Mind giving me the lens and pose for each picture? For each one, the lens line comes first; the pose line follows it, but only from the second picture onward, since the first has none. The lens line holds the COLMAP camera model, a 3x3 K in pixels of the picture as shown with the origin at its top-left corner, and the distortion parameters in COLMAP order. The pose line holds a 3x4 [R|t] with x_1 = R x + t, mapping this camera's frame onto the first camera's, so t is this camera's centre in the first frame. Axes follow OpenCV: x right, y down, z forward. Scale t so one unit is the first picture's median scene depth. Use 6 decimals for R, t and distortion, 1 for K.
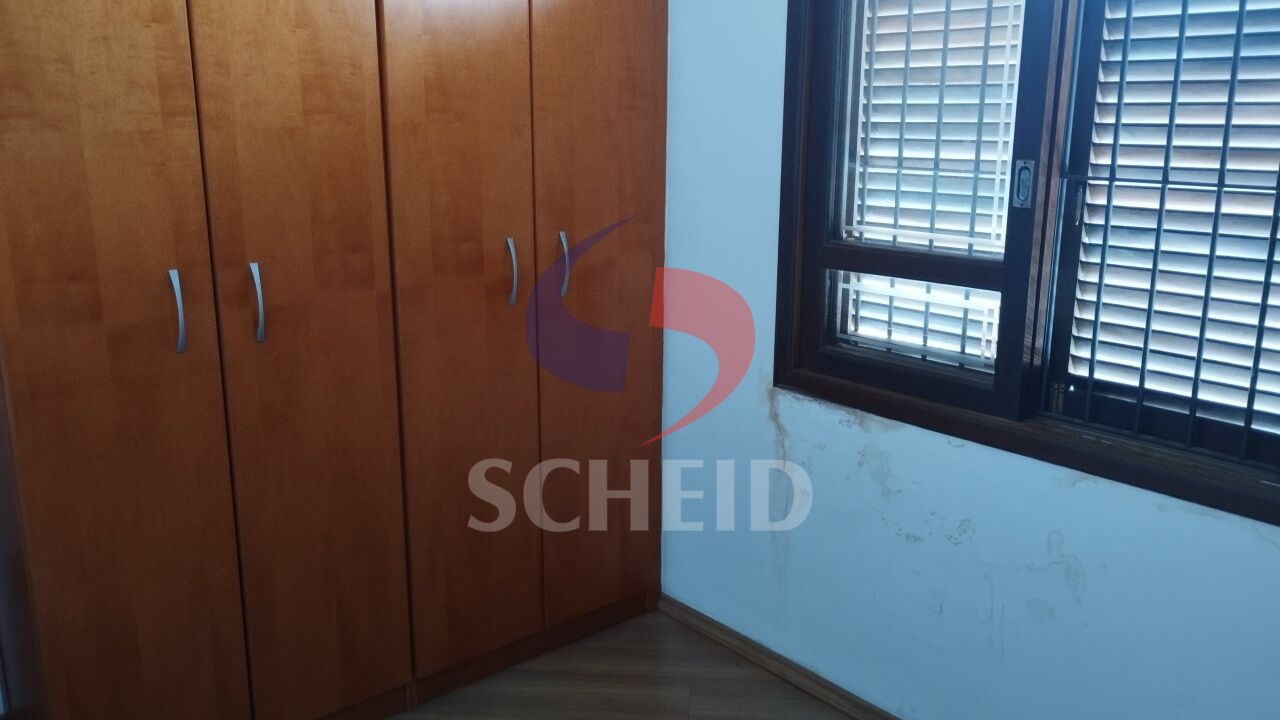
lens RADIAL K [[1040.6, 0, 640.0], [0, 1040.6, 360.0], [0, 0, 1]] dist [0.118032, -0.234666]
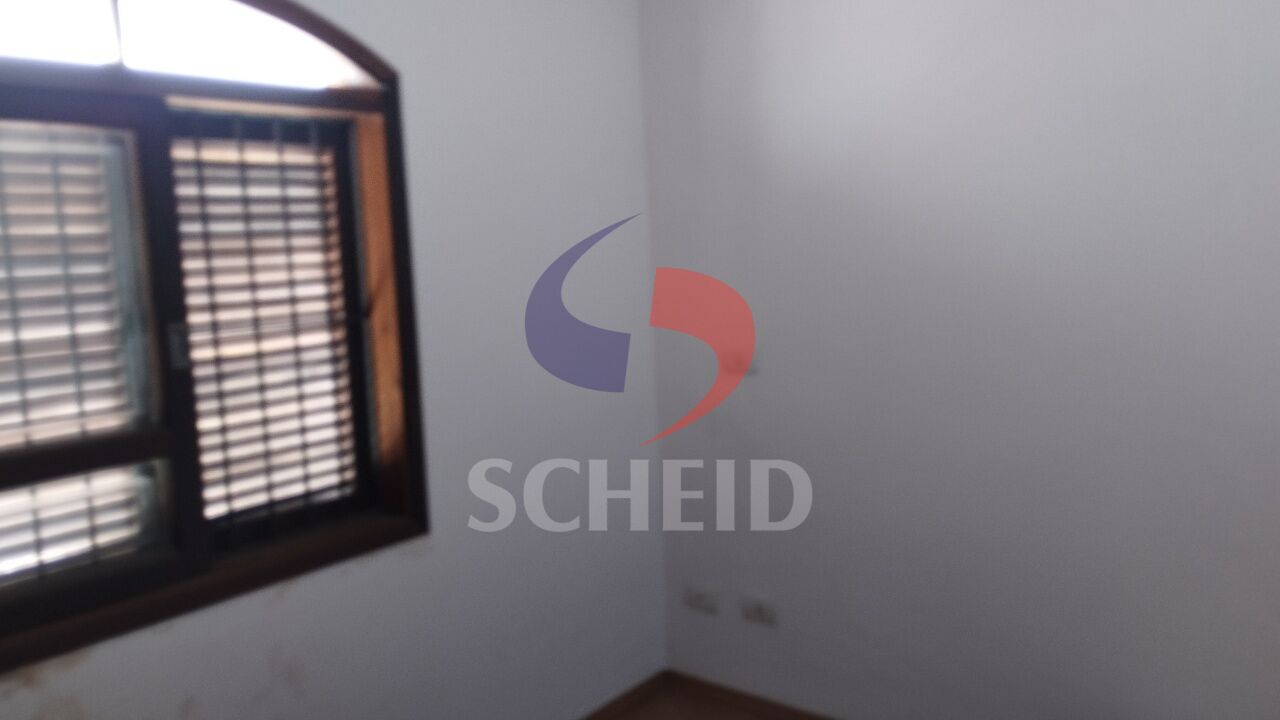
lens RADIAL K [[1040.6, 0, 640.0], [0, 1040.6, 360.0], [0, 0, 1]] dist [0.118032, -0.234666]
pose [[-0.227122, -0.104060, 0.968291, -0.665013], [0.272613, 0.947731, 0.165794, -0.184112], [-0.934932, 0.301624, -0.186882, 0.707532]]
